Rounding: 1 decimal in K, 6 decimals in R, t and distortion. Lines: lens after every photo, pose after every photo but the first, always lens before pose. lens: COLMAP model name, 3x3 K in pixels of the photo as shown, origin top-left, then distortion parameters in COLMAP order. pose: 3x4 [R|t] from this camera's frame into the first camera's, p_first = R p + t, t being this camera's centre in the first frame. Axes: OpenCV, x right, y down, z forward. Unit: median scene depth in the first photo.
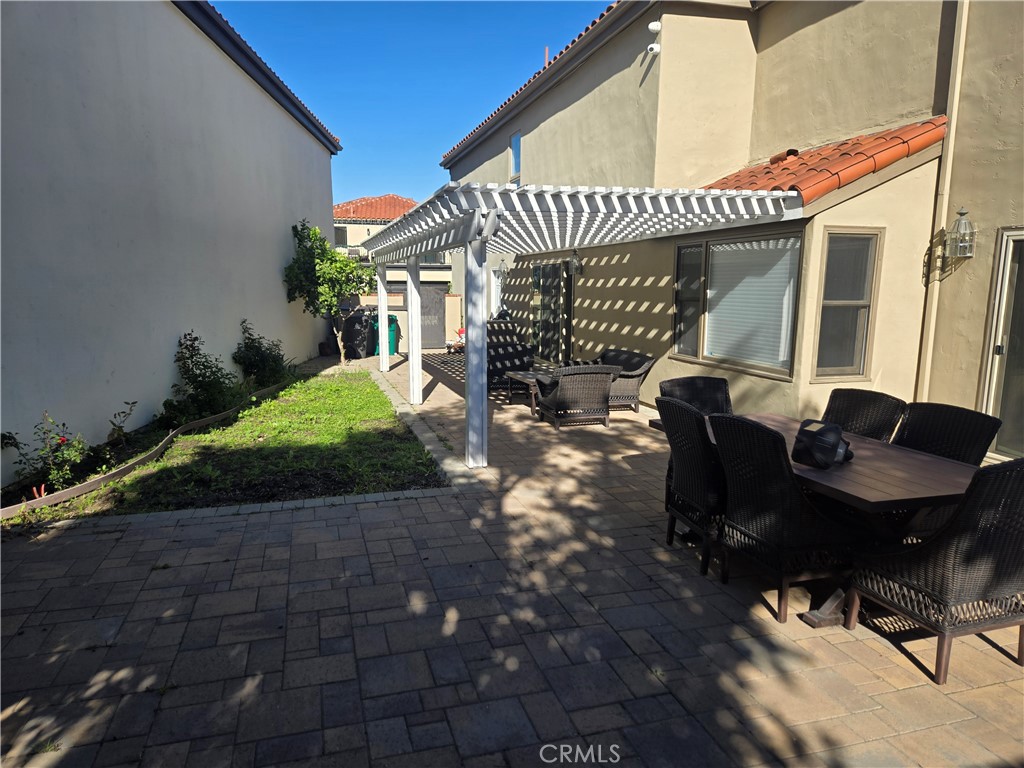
lens RADIAL K [[677.1, 0, 505.3], [0, 677.1, 384.8], [0, 0, 1]] dist [0.071474, -0.057621]
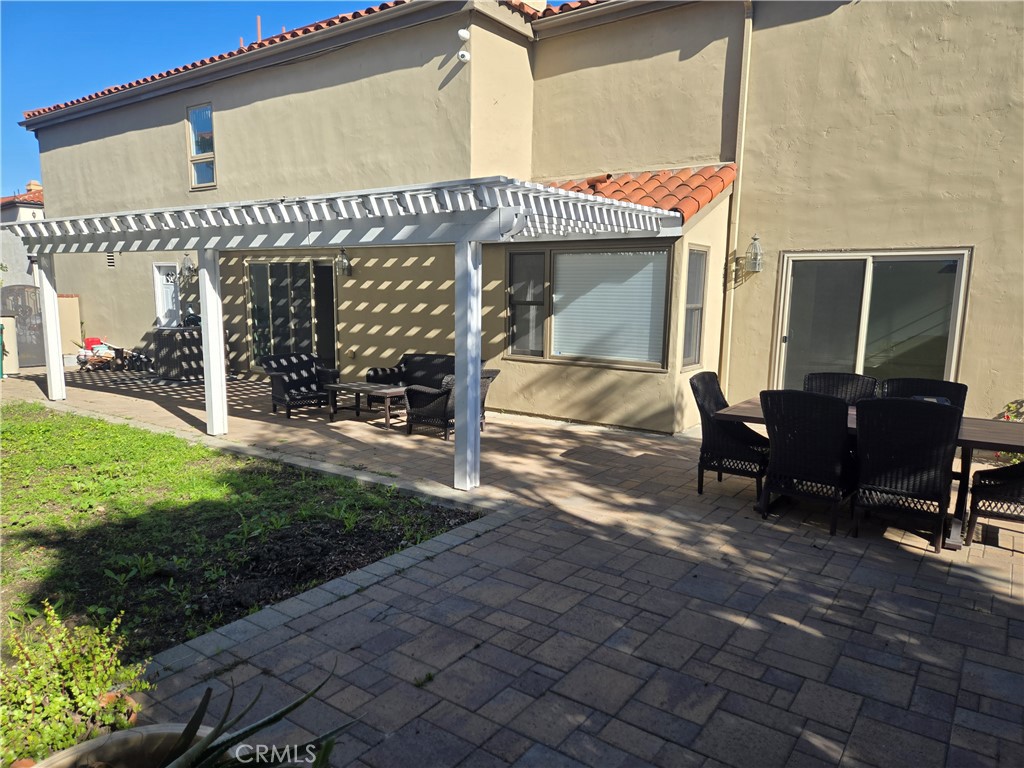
lens RADIAL K [[677.1, 0, 509.8], [0, 677.1, 386.2], [0, 0, 1]] dist [0.071474, -0.057621]
pose [[0.795573, -0.080069, 0.600544, -0.534807], [0.078892, 0.996480, 0.028345, -0.037279], [-0.600700, 0.024827, 0.799089, 0.228731]]
